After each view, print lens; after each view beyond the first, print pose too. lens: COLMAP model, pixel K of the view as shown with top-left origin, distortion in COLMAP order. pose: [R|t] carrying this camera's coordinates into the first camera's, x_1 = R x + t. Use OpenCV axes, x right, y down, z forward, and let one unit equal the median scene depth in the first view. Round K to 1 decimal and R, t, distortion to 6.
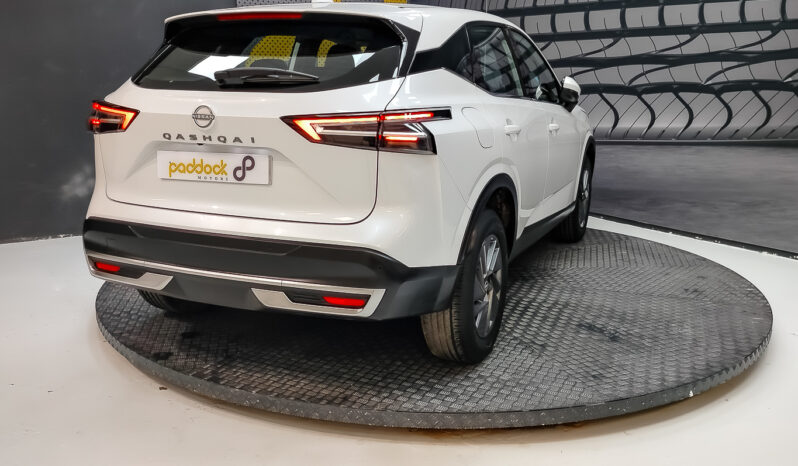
lens RADIAL K [[725.9, 0, 398.3], [0, 725.9, 231.0], [0, 0, 1]] dist [0.040030, 0.000000]
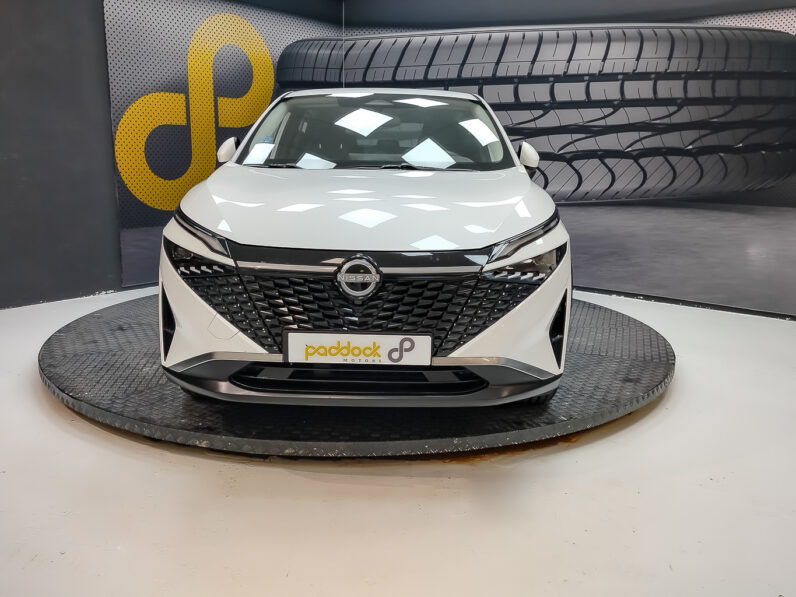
lens RADIAL K [[718.4, 0, 394.6], [0, 718.4, 296.4], [0, 0, 1]] dist [0.082246, -0.083308]
pose [[0.954783, -0.053194, 0.292507, -0.331834], [0.055479, 0.998460, 0.000485, 0.019291], [-0.292082, 0.015764, 0.956263, -0.022813]]
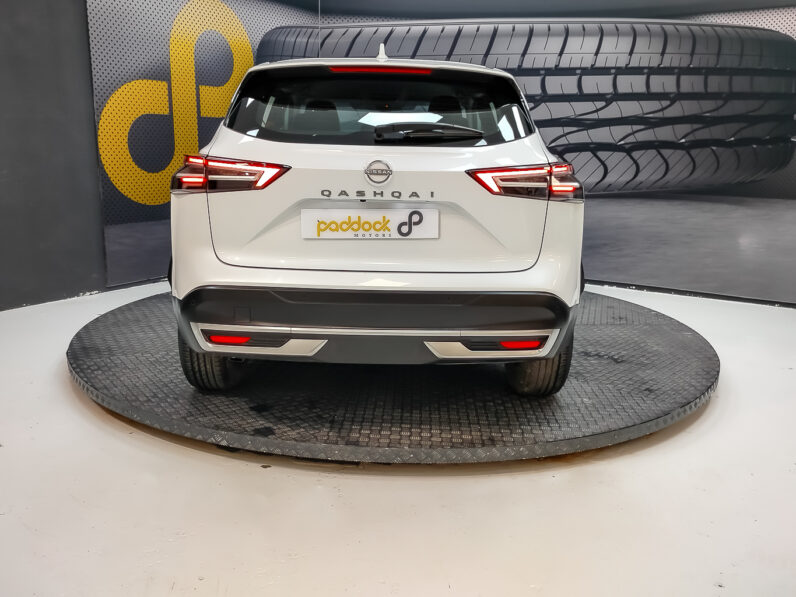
lens RADIAL K [[718.4, 0, 398.6], [0, 718.4, 299.0], [0, 0, 1]] dist [0.082246, -0.083308]
pose [[0.911297, -0.078305, 0.404236, -0.545887], [0.075183, 0.996890, 0.023617, -0.006106], [-0.404829, 0.008869, 0.914350, 0.089339]]
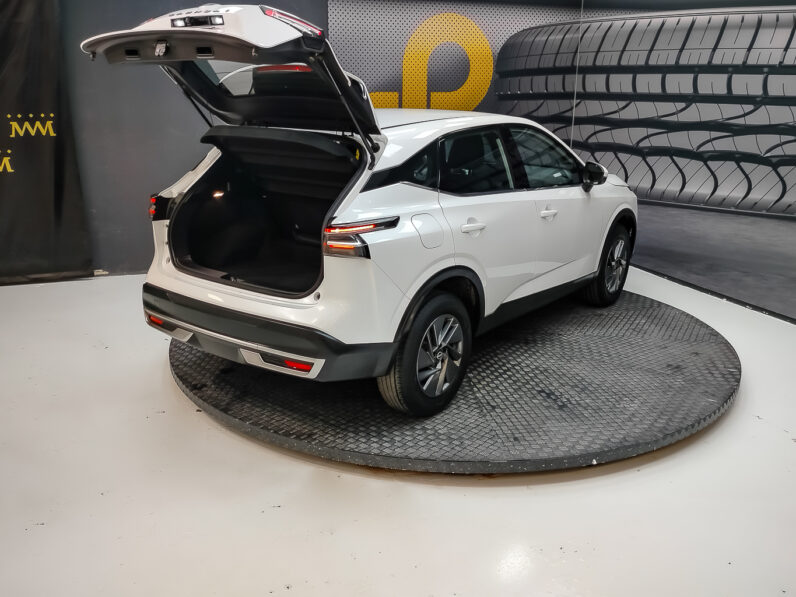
lens RADIAL K [[718.4, 0, 393.9], [0, 718.4, 302.7], [0, 0, 1]] dist [0.082246, -0.083308]
pose [[0.971670, 0.068657, -0.226150, 0.321120], [-0.050663, 0.995140, 0.084440, -0.114841], [0.230848, -0.070590, 0.970426, -0.195755]]
